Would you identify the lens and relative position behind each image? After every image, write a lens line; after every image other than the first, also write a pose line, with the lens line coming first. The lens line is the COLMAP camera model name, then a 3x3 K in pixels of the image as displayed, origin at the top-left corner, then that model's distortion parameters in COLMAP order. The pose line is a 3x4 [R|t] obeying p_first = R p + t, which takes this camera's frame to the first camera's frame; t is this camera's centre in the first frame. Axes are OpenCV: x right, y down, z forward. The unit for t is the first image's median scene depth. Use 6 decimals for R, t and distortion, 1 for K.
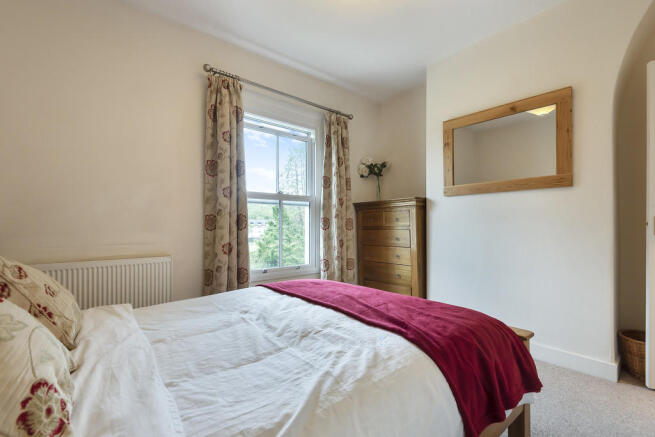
lens RADIAL K [[295.9, 0, 327.7], [0, 295.9, 224.7], [0, 0, 1]] dist [-0.001959, -0.001609]
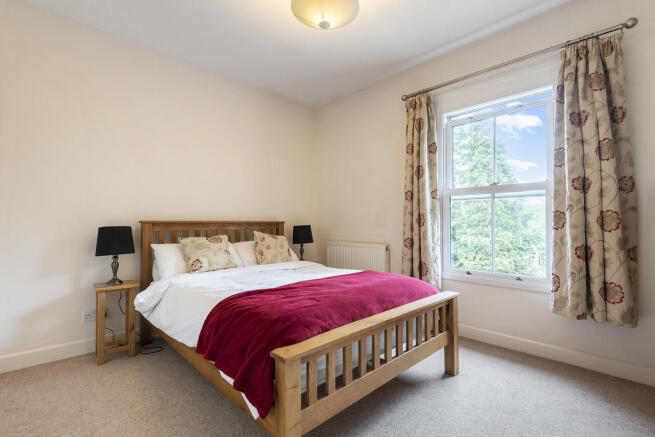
lens RADIAL K [[295.9, 0, 327.5], [0, 295.9, 217.6], [0, 0, 1]] dist [-0.001959, -0.001609]
pose [[0.068951, -0.021826, -0.997381, 0.650155], [-0.002025, 0.999756, -0.022018, 0.005944], [0.997618, 0.003538, 0.068890, 0.470140]]
